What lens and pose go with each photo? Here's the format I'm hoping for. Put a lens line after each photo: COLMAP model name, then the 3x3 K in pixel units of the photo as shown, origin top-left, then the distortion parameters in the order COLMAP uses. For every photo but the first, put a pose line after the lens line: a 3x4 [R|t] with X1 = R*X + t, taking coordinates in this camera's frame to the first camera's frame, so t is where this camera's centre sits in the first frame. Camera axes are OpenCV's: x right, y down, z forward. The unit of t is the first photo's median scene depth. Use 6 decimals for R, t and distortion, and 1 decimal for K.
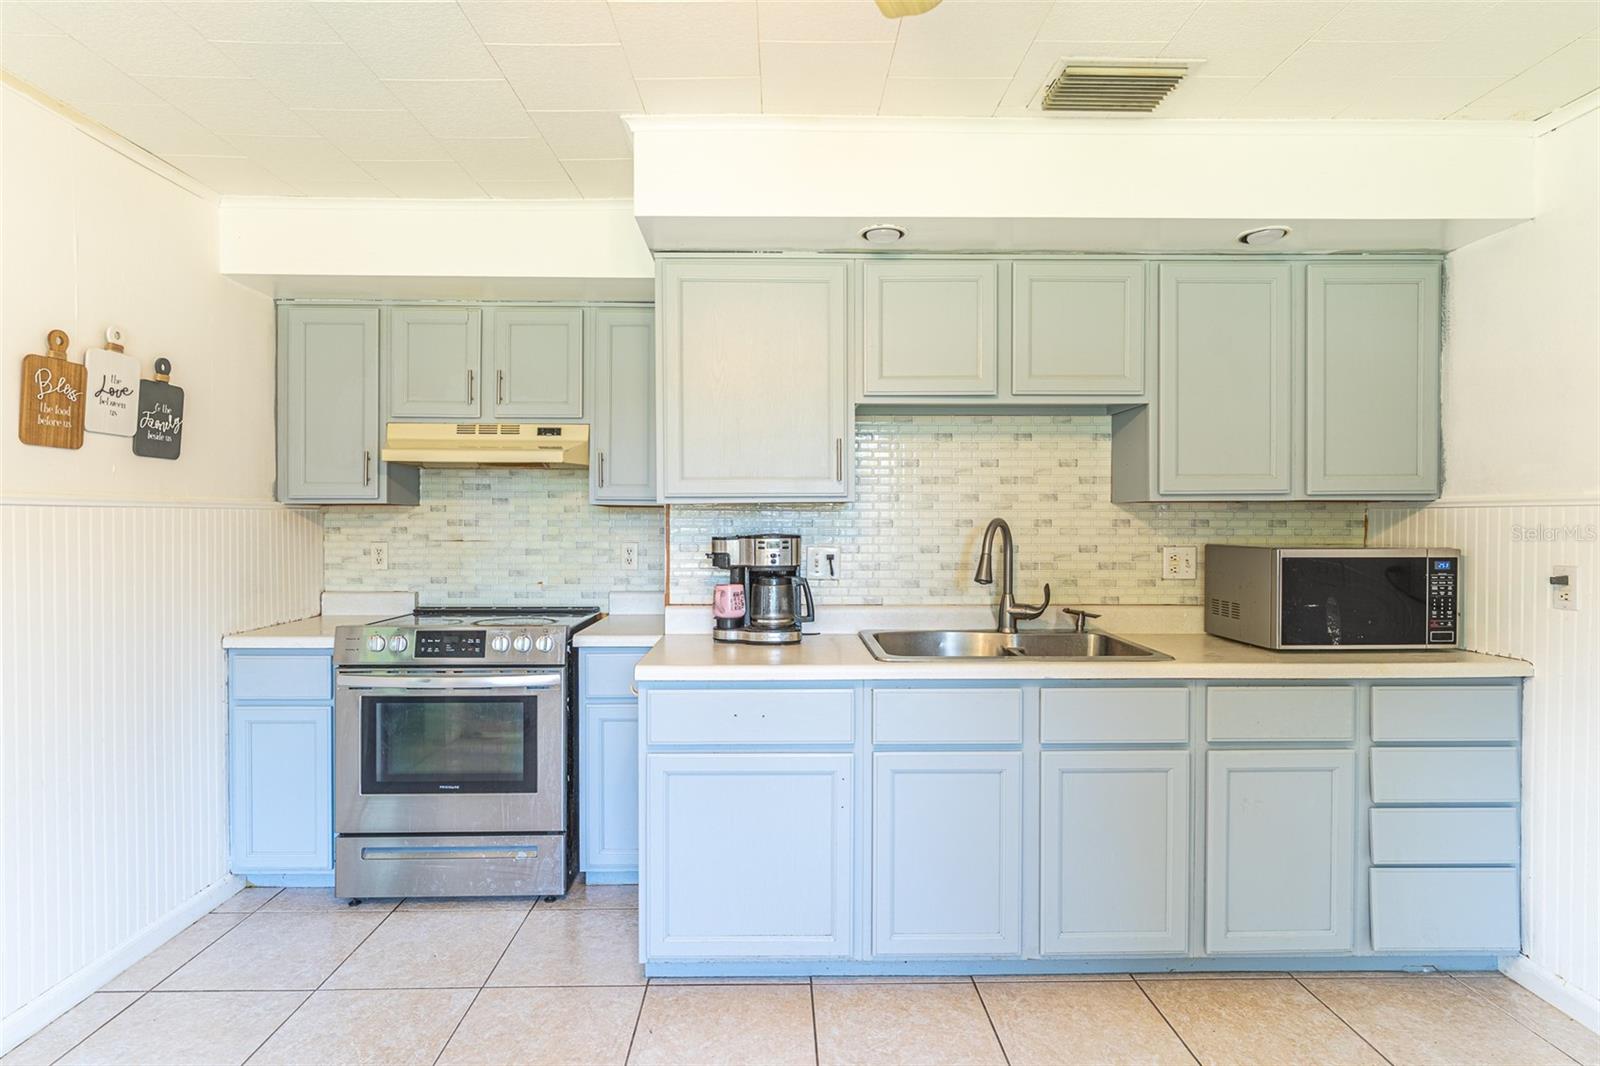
lens RADIAL K [[821.0, 0, 793.3], [0, 821.0, 531.7], [0, 0, 1]] dist [-0.003910, 0.001719]
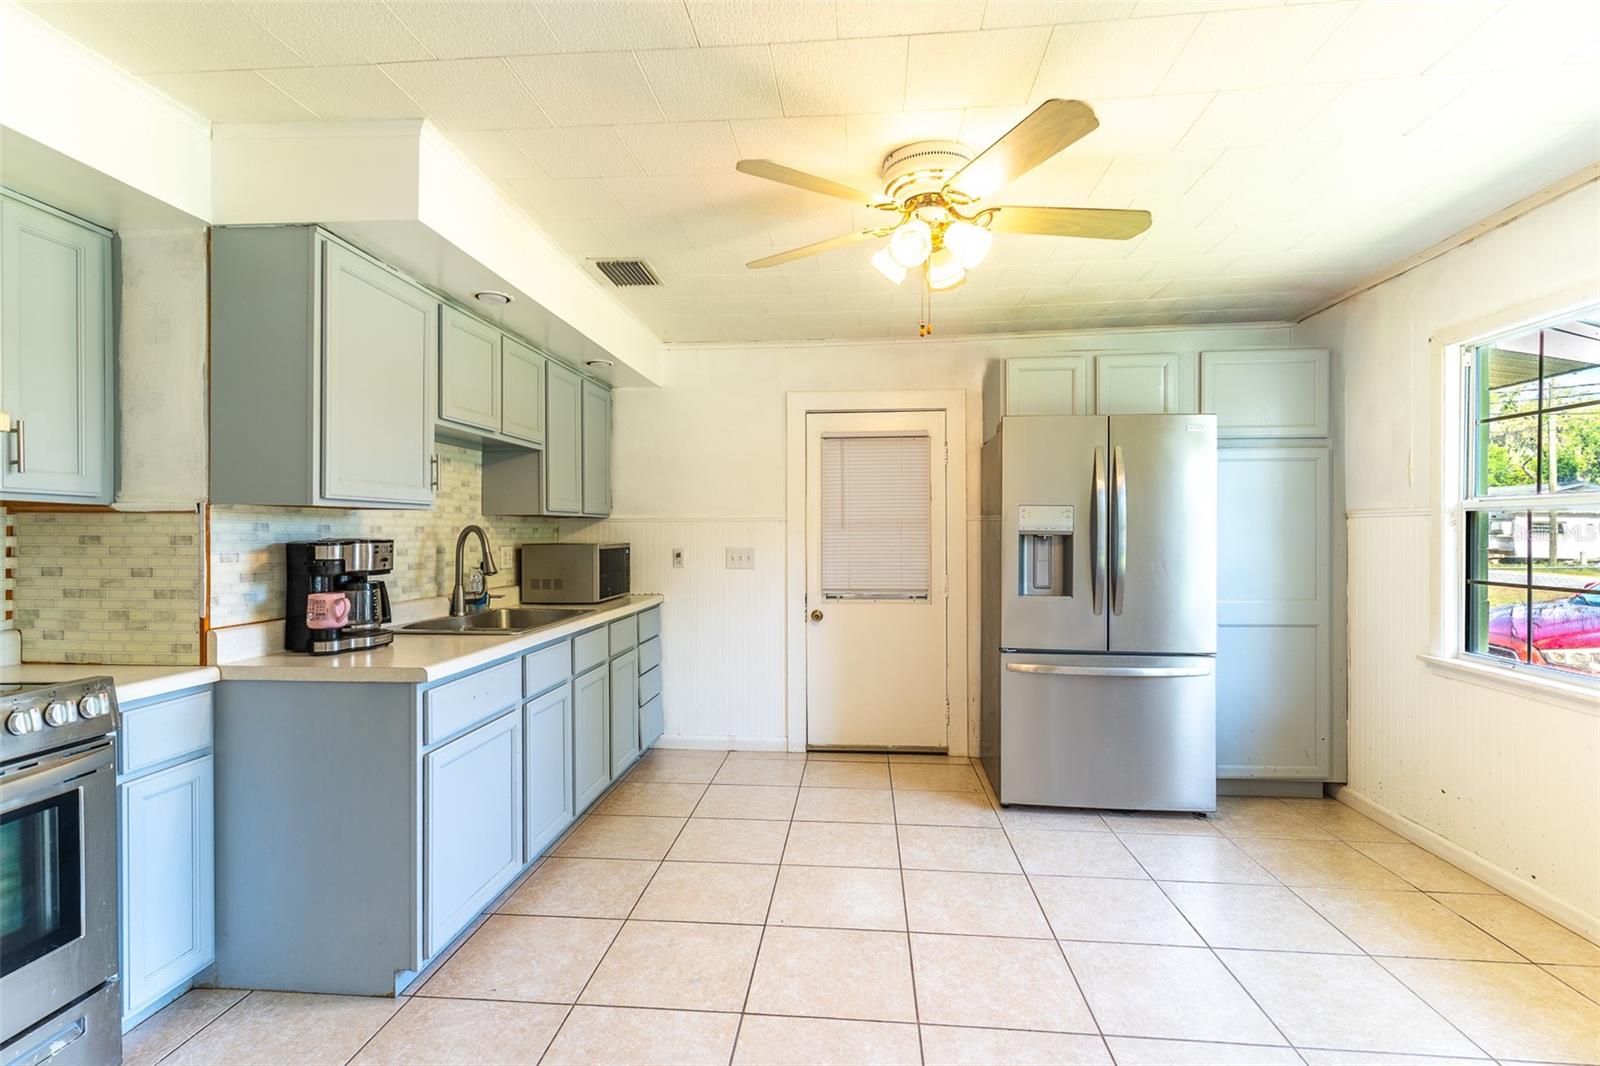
lens RADIAL K [[769.3, 0, 791.5], [0, 769.3, 534.7], [0, 0, 1]] dist [0.024415, -0.000091]
pose [[0.114090, -0.003350, 0.993465, -0.878892], [0.018615, 0.999826, 0.001234, 0.005836], [-0.993296, 0.018352, 0.114133, 0.361583]]
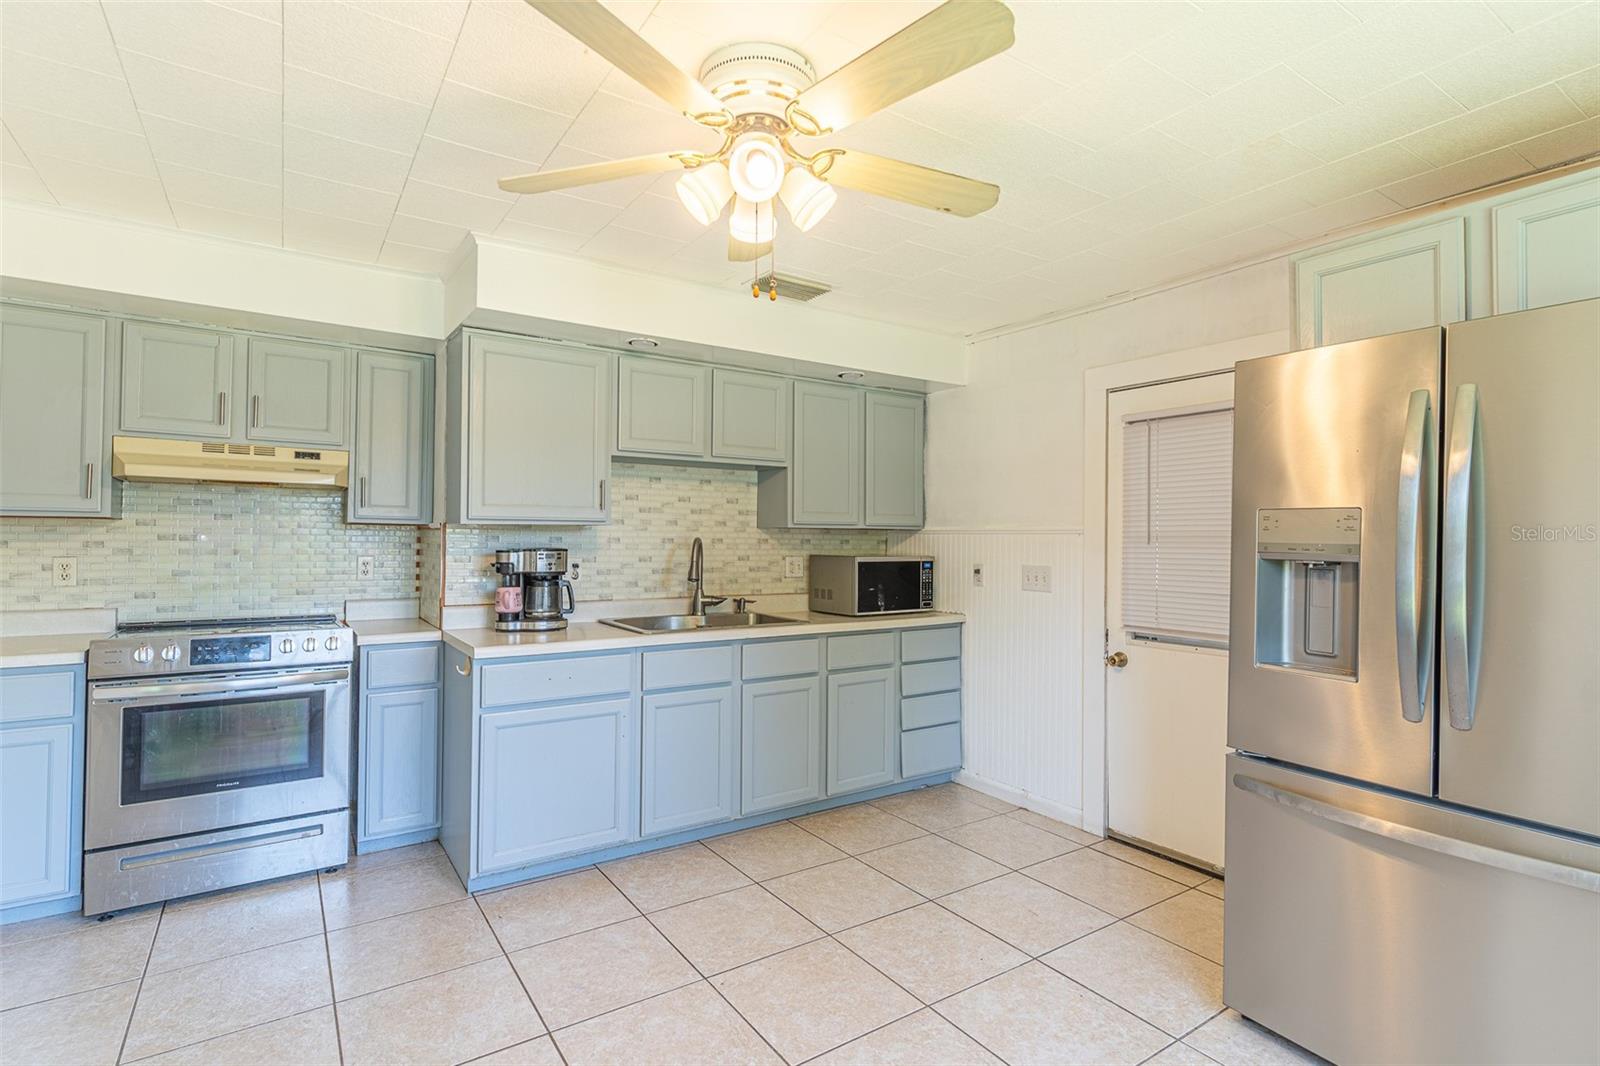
lens RADIAL K [[767.9, 0, 796.8], [0, 767.9, 532.0], [0, 0, 1]] dist [-0.001427, -0.000373]
pose [[0.838162, 0.011969, 0.545290, -0.349056], [-0.000052, 0.999761, -0.021865, 0.003992], [-0.545421, 0.018298, 0.837962, -0.252071]]
